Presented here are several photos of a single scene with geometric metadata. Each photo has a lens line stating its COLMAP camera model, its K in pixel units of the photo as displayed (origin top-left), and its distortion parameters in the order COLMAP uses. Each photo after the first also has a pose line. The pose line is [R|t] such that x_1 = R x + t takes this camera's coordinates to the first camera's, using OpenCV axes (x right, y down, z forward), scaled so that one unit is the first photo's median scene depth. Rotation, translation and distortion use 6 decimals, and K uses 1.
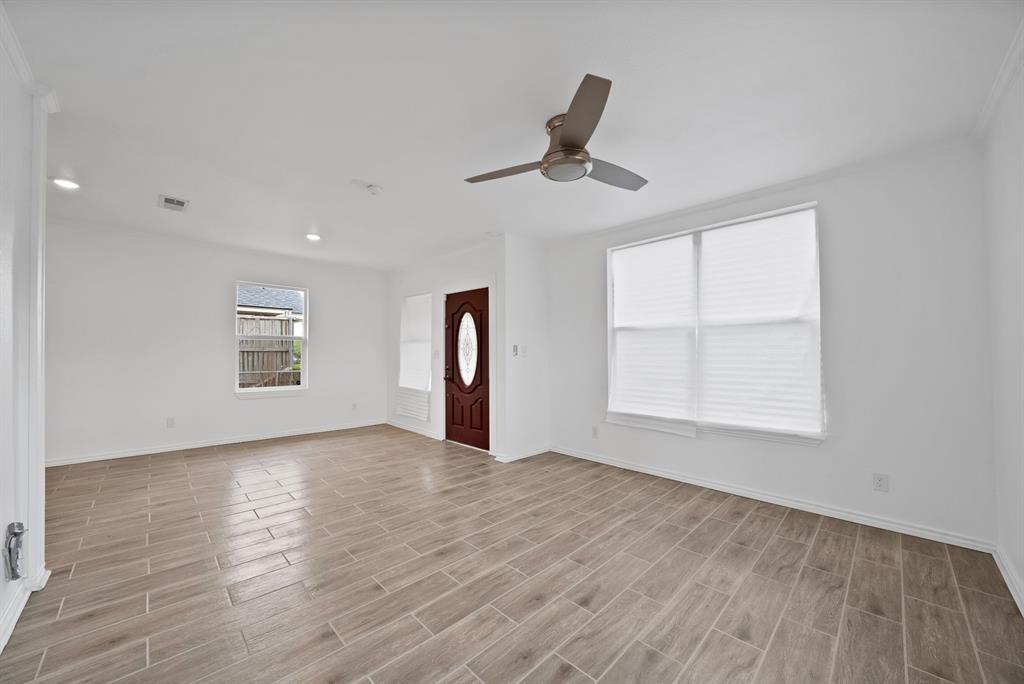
lens RADIAL K [[369.3, 0, 493.6], [0, 369.3, 344.0], [0, 0, 1]] dist [0.010799, -0.000063]
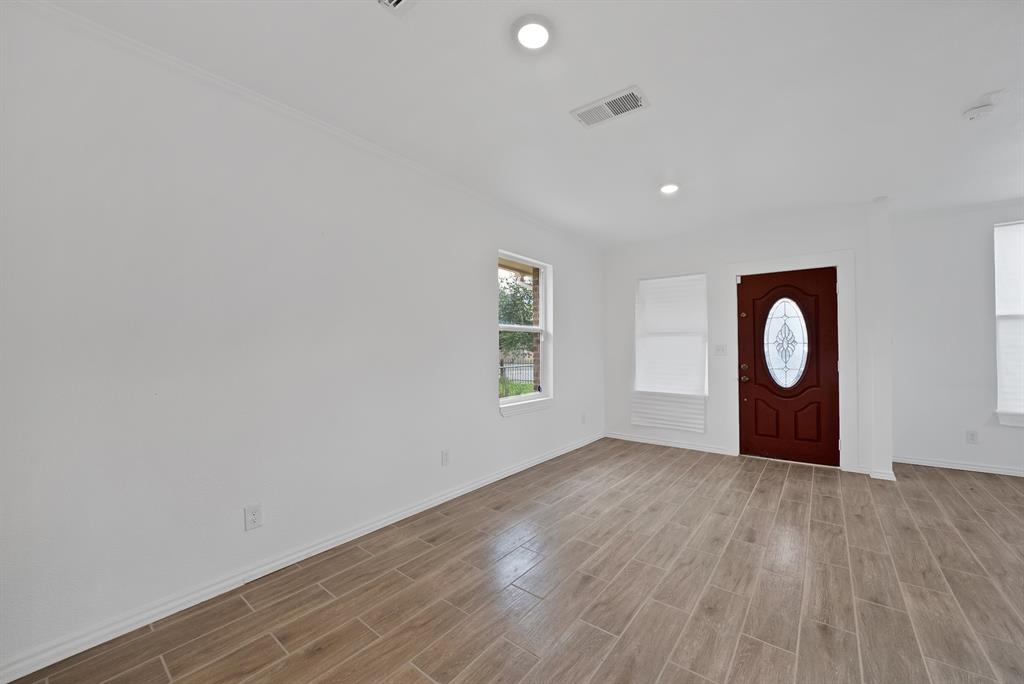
lens RADIAL K [[373.4, 0, 532.1], [0, 373.4, 348.0], [0, 0, 1]] dist [-0.028206, 0.000120]
pose [[0.985626, -0.011615, 0.168541, -0.715616], [0.008083, 0.999733, 0.021626, 0.002622], [-0.168747, -0.019953, 0.985457, 0.280376]]
